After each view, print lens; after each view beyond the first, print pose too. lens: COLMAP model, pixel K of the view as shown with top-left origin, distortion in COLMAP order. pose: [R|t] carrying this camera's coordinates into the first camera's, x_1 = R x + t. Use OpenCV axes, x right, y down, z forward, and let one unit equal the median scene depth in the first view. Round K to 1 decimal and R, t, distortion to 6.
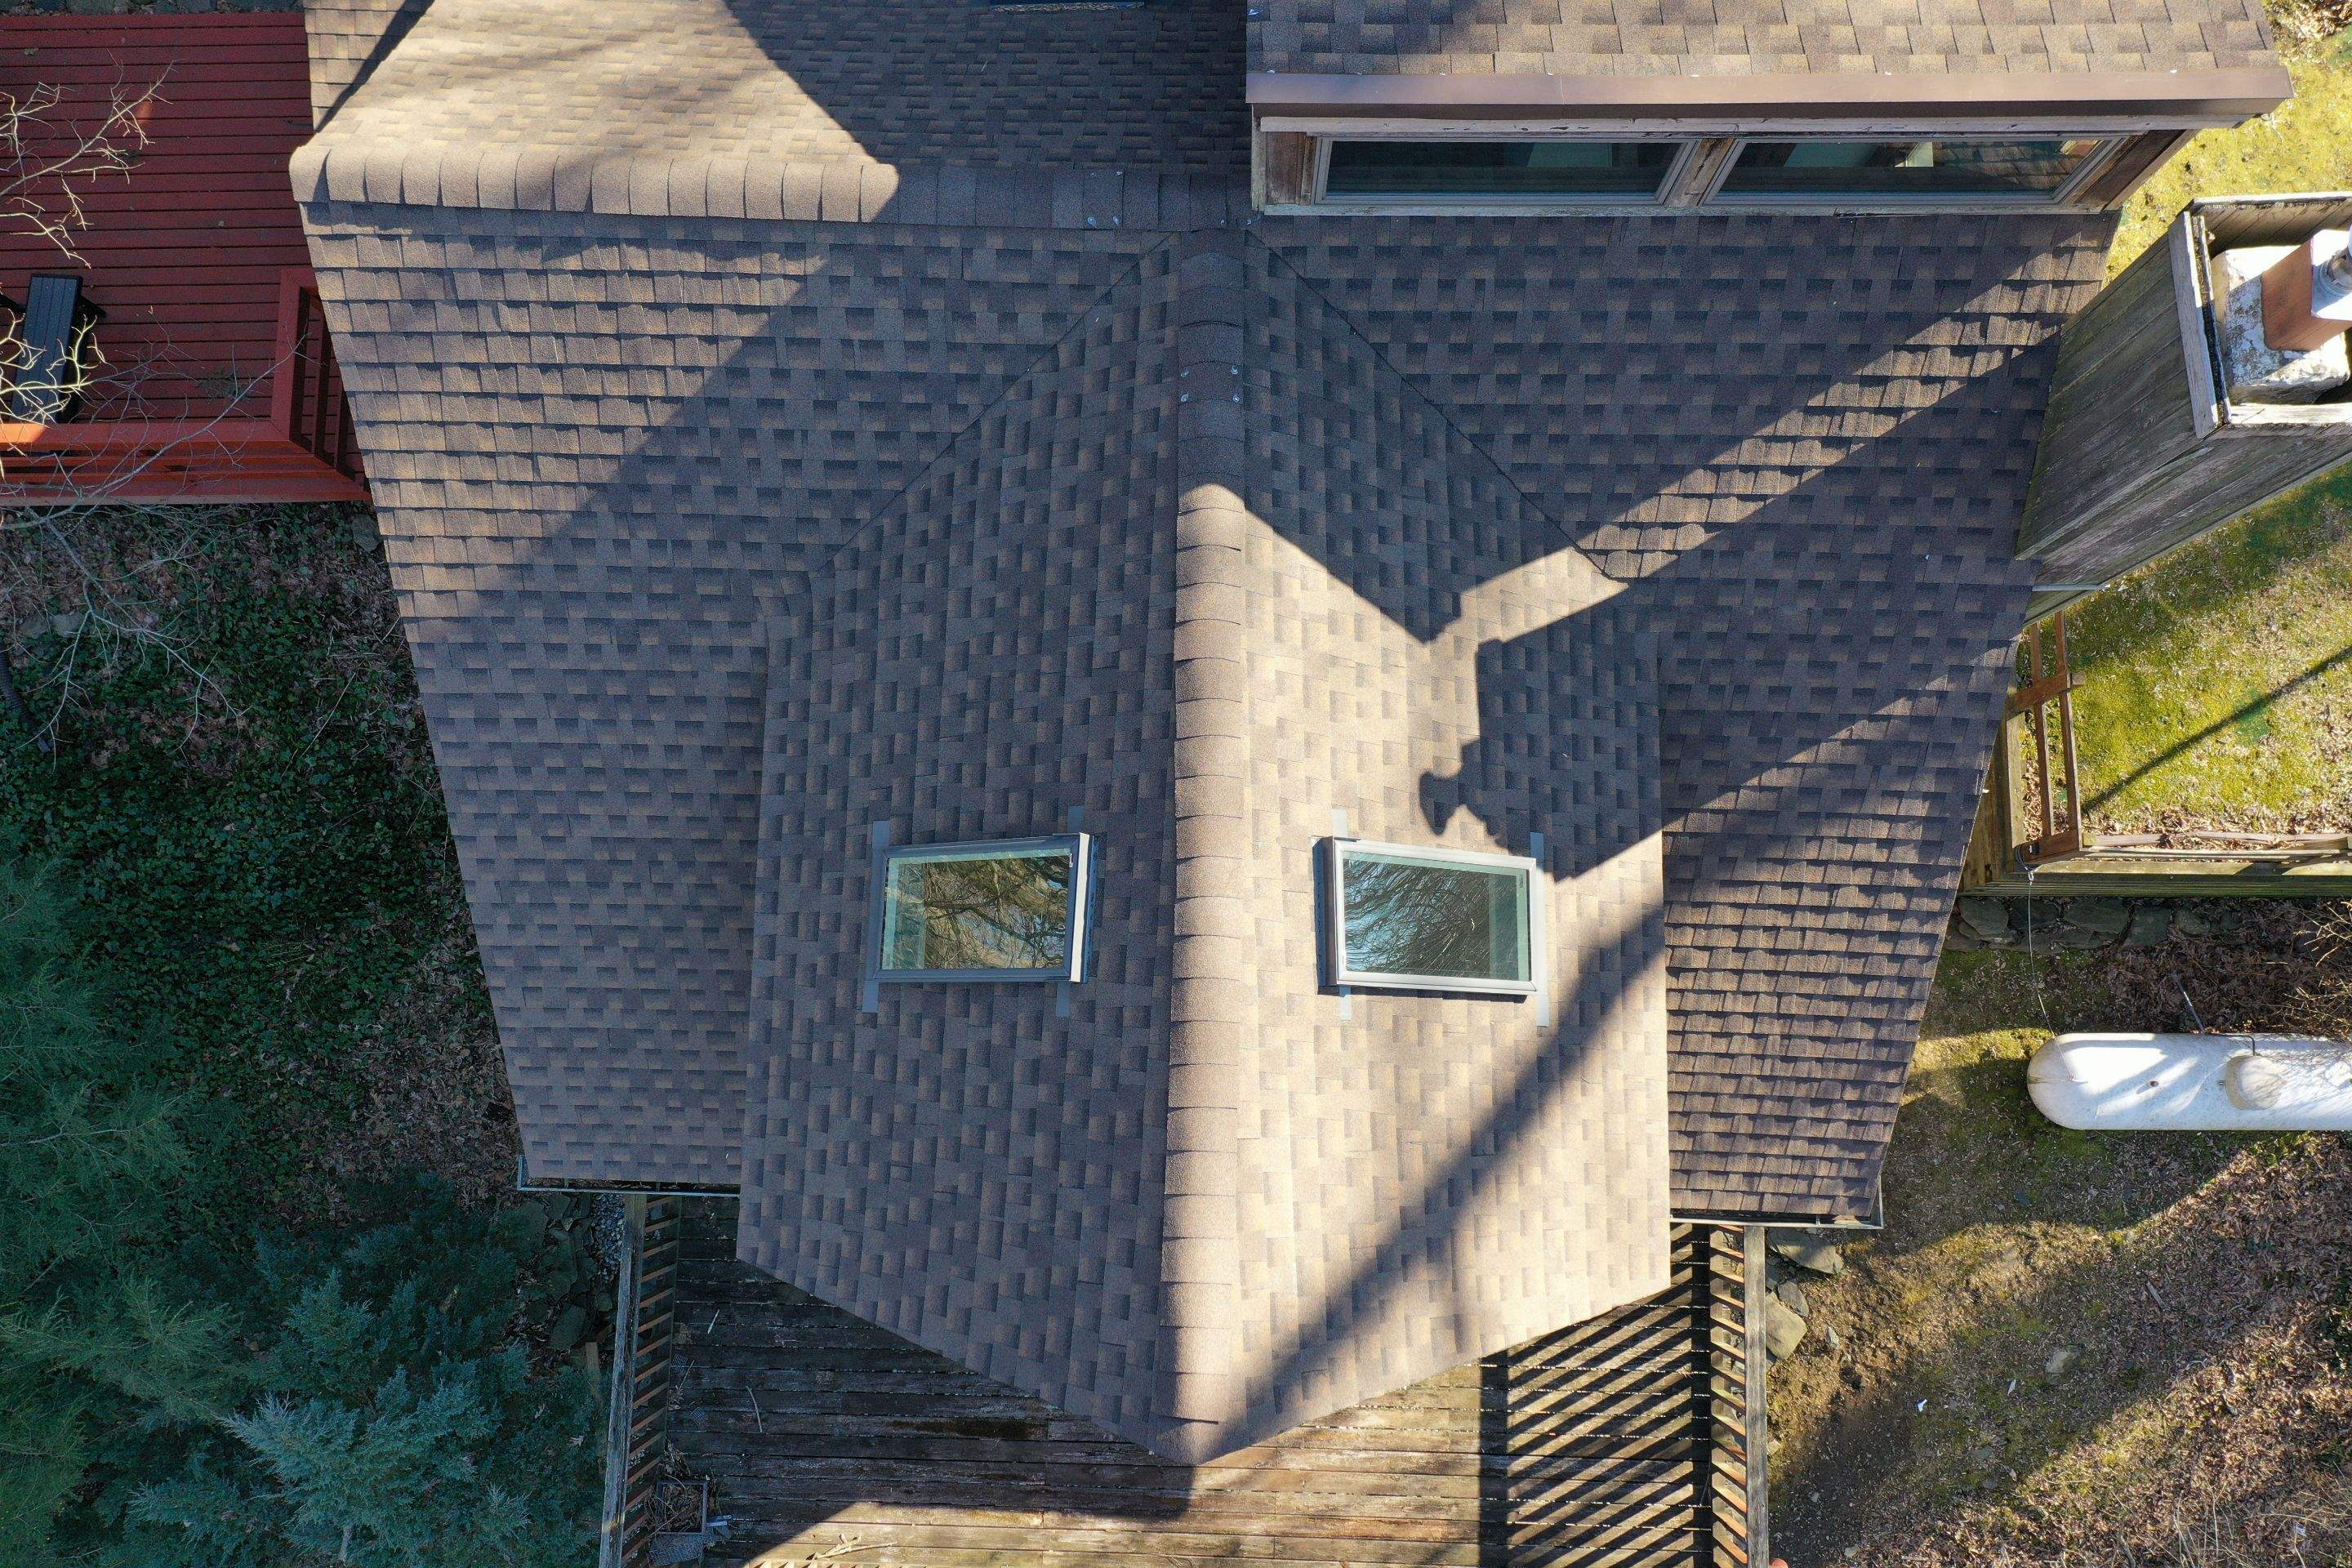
lens RADIAL K [[1868.0, 0, 1178.0], [0, 1868.0, 783.1], [0, 0, 1]] dist [0.019421, -0.001738]
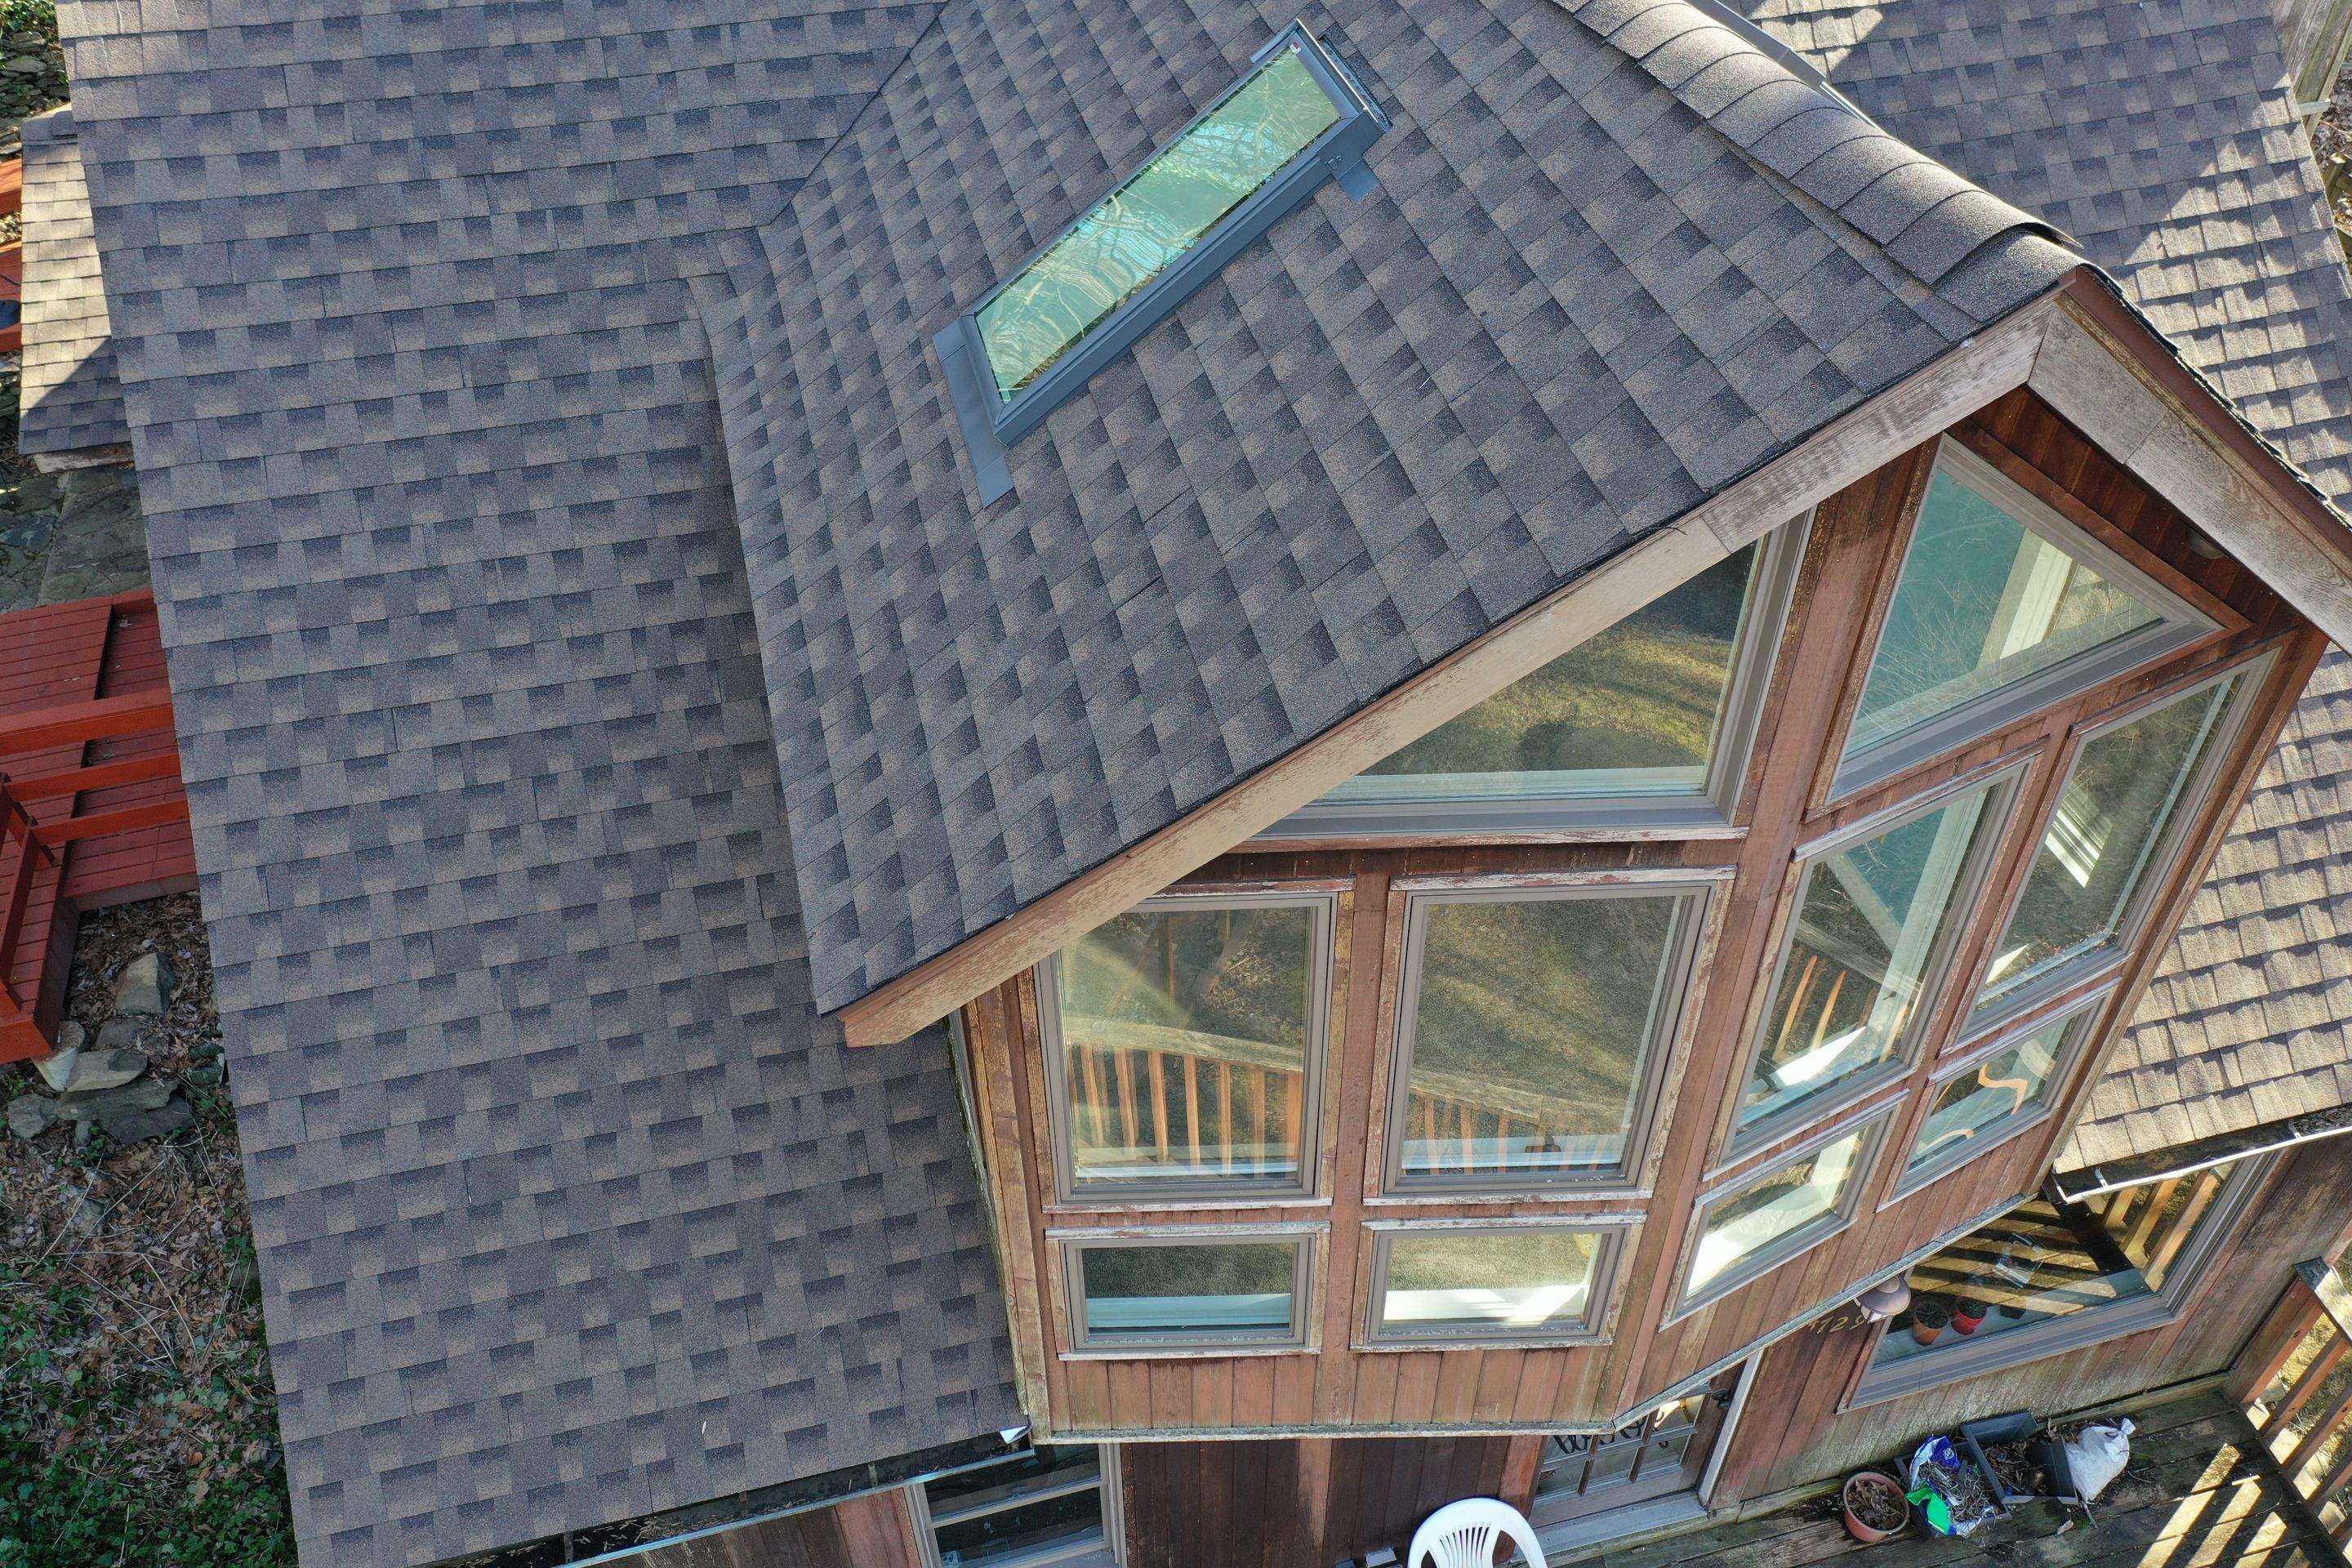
lens RADIAL K [[1868.0, 0, 1175.8], [0, 1868.0, 776.3], [0, 0, 1]] dist [0.019421, -0.001738]
pose [[0.961594, -0.186634, 0.201259, -0.232091], [0.271086, 0.760664, -0.589833, 0.506593], [-0.043007, 0.621738, 0.782044, 0.590756]]
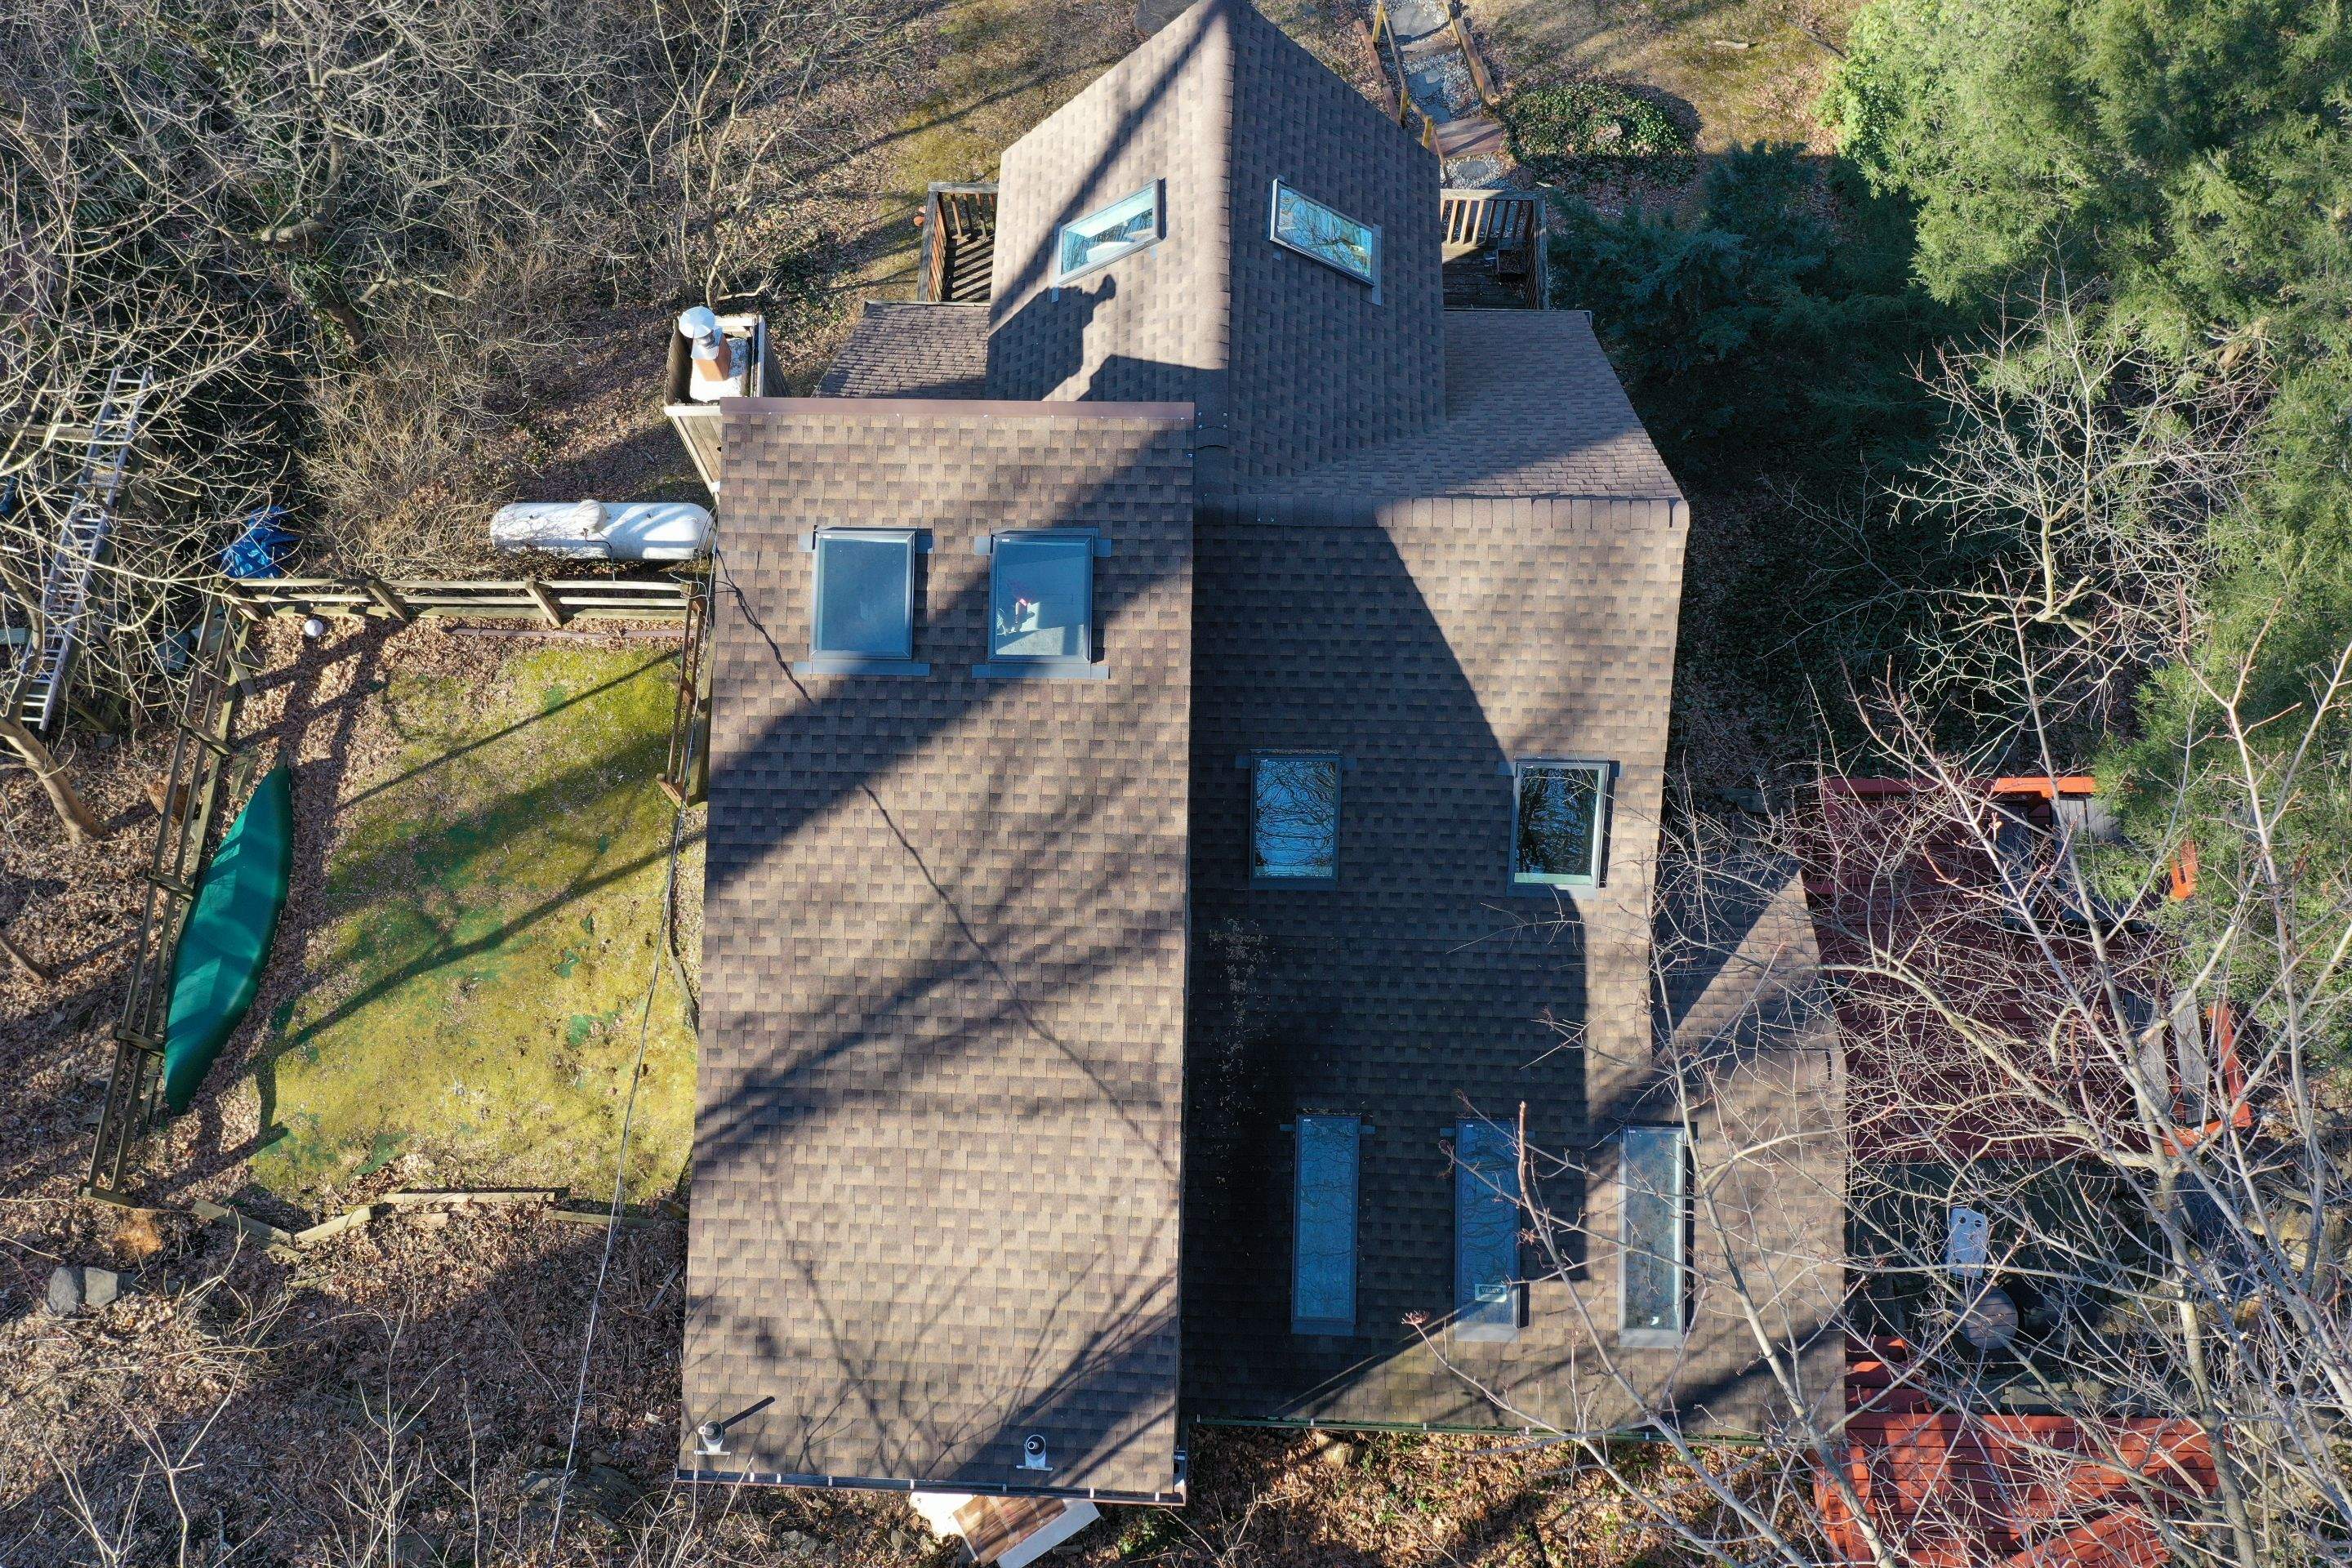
lens RADIAL K [[1868.0, 0, 1178.9], [0, 1868.0, 788.3], [0, 0, 1]] dist [0.019421, -0.001738]
pose [[-0.999065, 0.004679, 0.042986, -0.027538], [0.016604, -0.876391, 0.481314, -1.382510], [0.039925, 0.481578, 0.875493, -0.516058]]
